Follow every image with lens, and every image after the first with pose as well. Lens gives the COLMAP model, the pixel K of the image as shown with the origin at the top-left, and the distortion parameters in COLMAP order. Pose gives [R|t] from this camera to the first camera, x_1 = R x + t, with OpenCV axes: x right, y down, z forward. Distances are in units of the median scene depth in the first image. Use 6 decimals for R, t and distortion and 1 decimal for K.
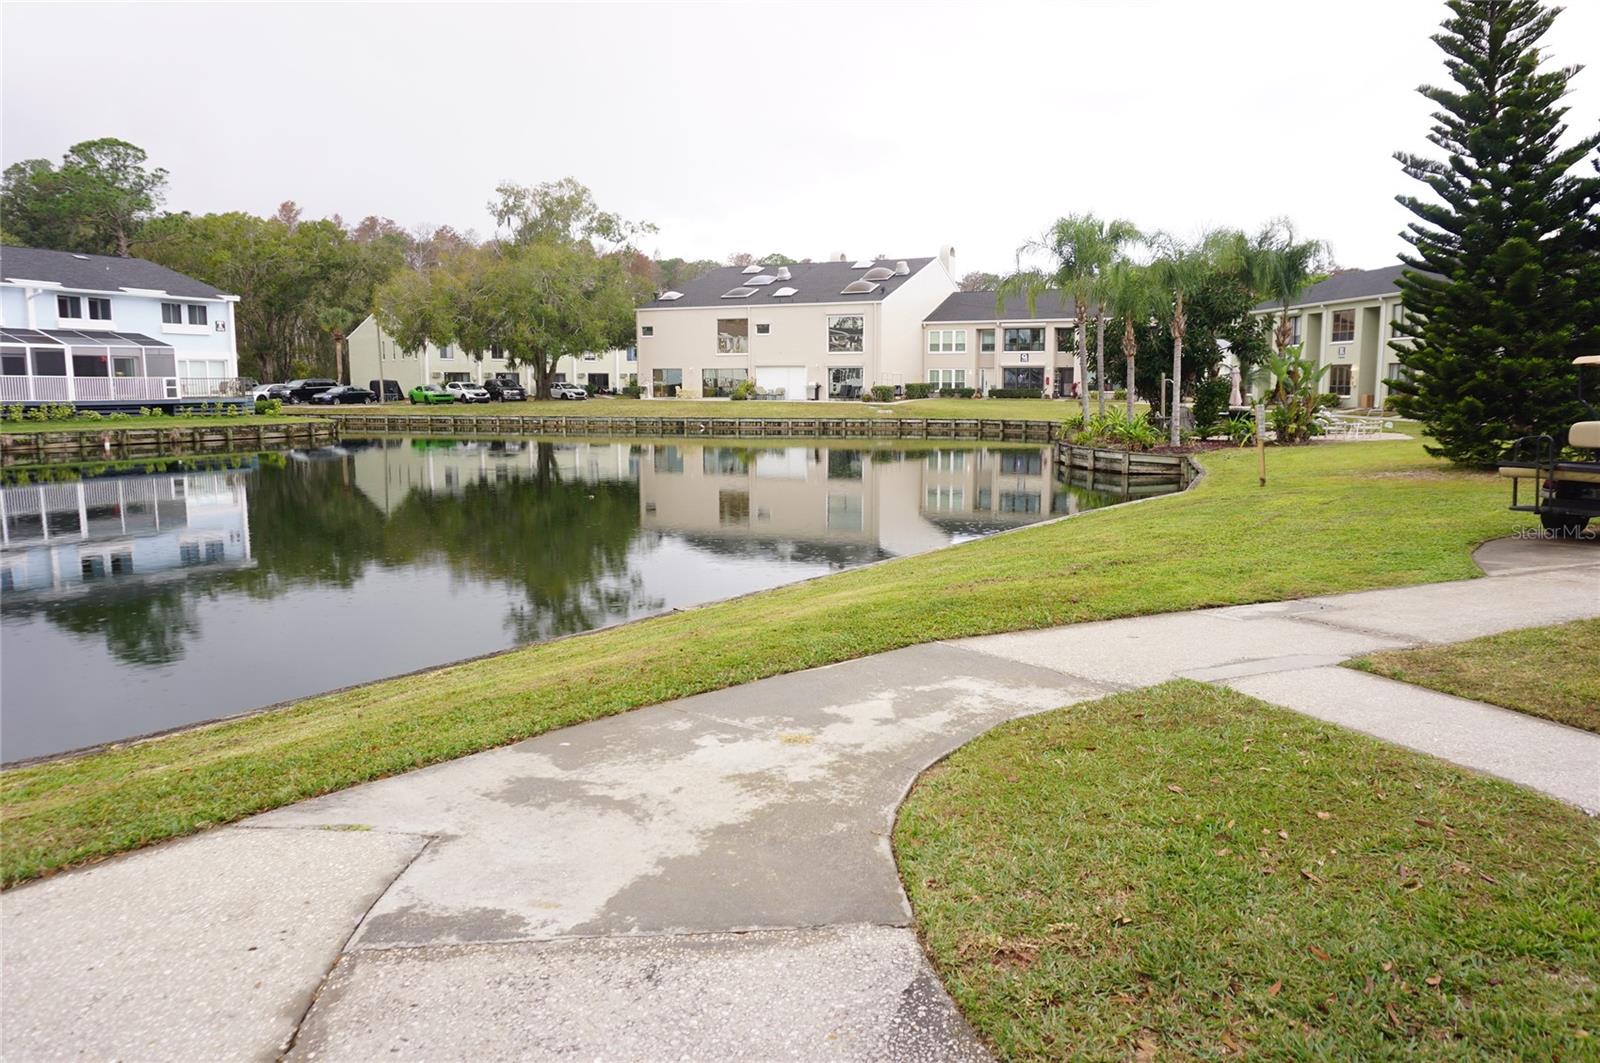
lens RADIAL K [[1066.1, 0, 806.4], [0, 1066.1, 502.1], [0, 0, 1]] dist [-0.002626, 0.000898]
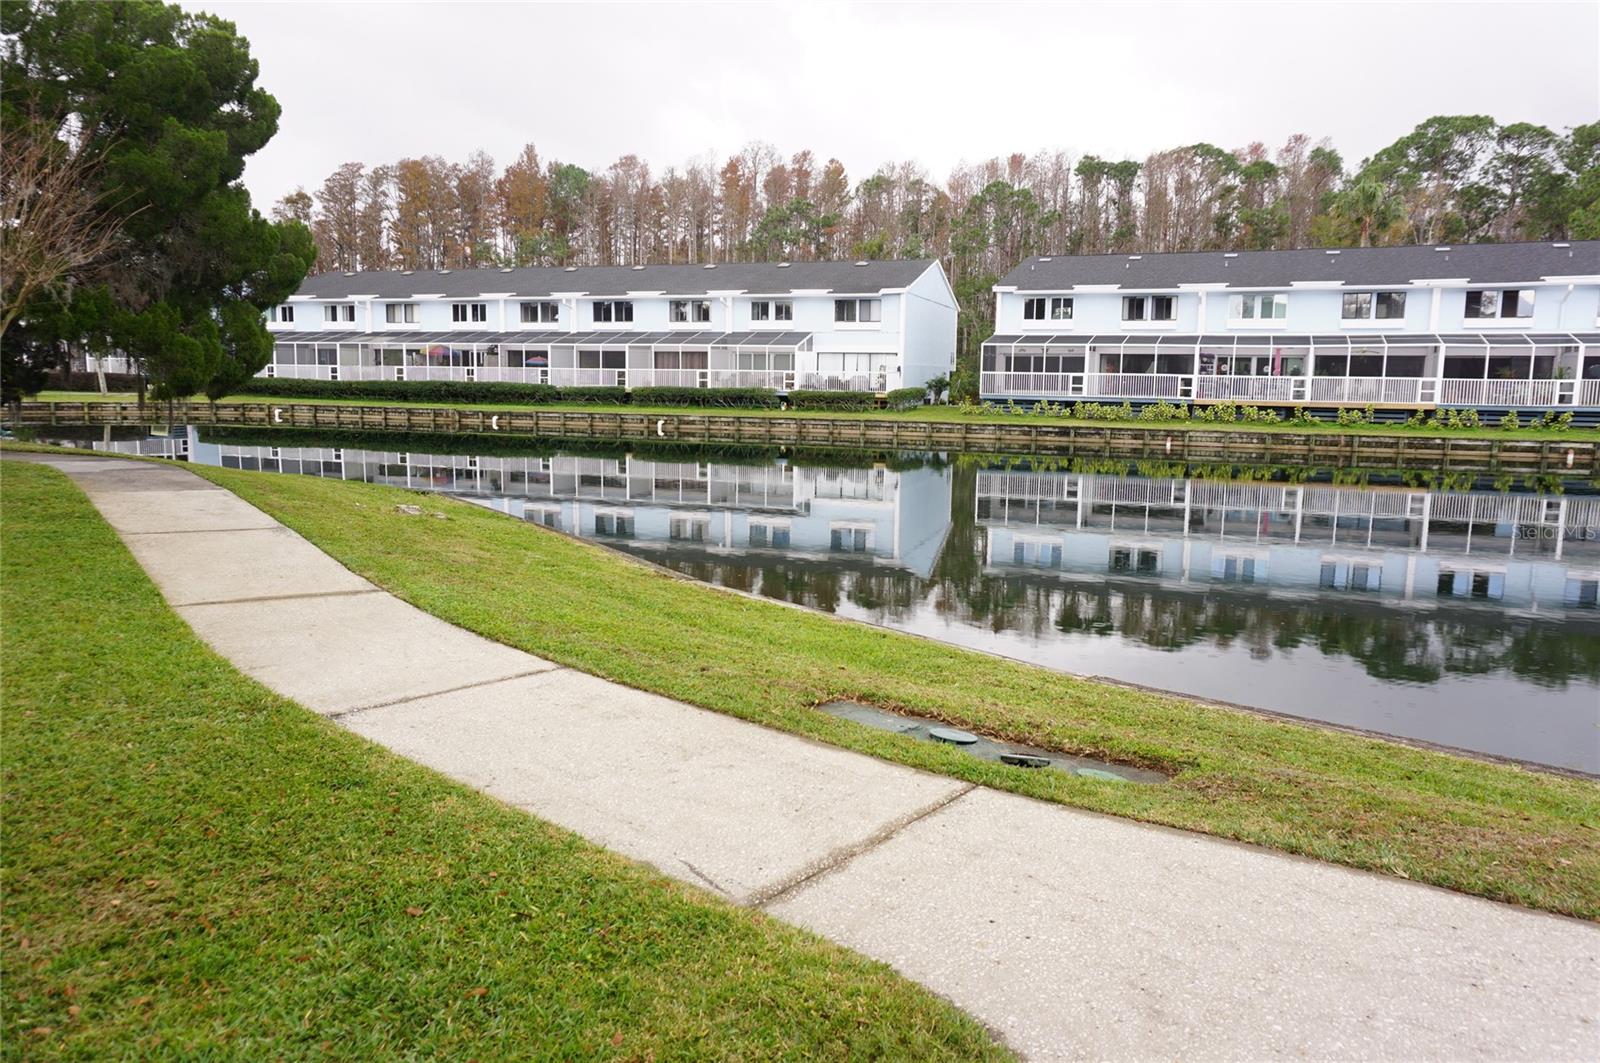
lens RADIAL K [[1039.6, 0, 800.0], [0, 1039.6, 531.5], [0, 0, 1]] dist [0.024960, 0.000380]
pose [[0.143682, 0.140096, -0.979657, 0.413260], [-0.119494, 0.985142, 0.123355, -0.081064], [0.982383, 0.099339, 0.158287, 0.784669]]
